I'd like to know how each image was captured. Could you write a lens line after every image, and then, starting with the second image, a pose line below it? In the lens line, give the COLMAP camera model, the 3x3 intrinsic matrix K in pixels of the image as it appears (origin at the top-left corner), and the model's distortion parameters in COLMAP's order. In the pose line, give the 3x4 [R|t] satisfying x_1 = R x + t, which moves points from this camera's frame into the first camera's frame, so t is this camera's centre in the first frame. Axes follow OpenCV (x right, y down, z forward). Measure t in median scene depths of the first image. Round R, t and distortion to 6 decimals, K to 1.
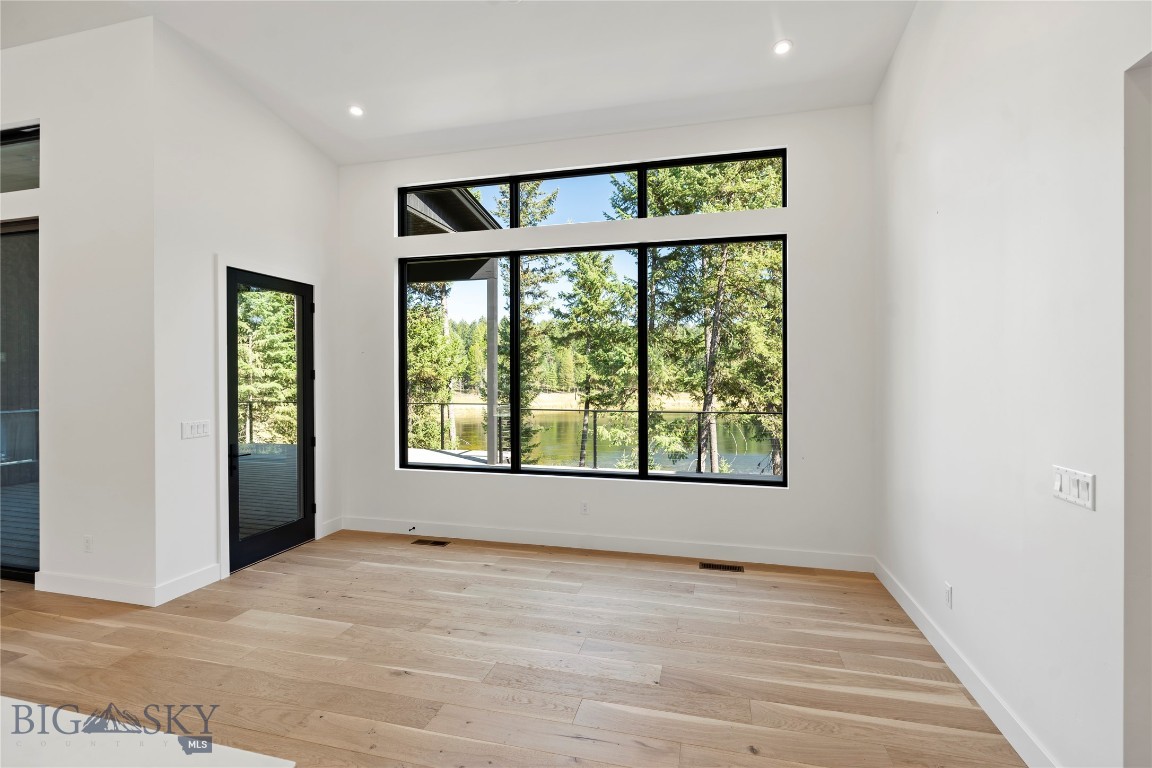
lens RADIAL K [[525.7, 0, 578.6], [0, 525.7, 385.7], [0, 0, 1]] dist [0.000468, 0.000108]
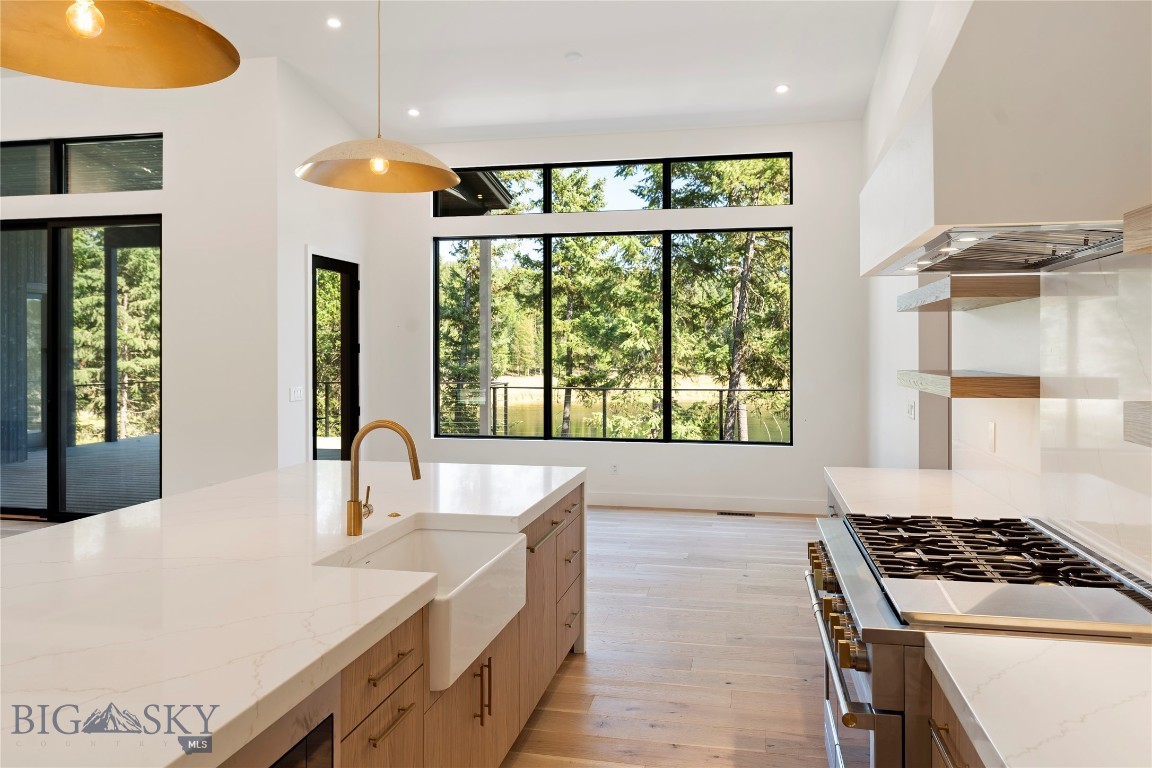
lens RADIAL K [[835.3, 0, 566.2], [0, 835.3, 354.2], [0, 0, 1]] dist [0.036099, -0.000384]
pose [[0.999427, 0.001587, 0.033811, -0.048709], [-0.001140, 0.999912, -0.013214, 0.004669], [-0.033829, 0.013168, 0.999341, -0.244972]]
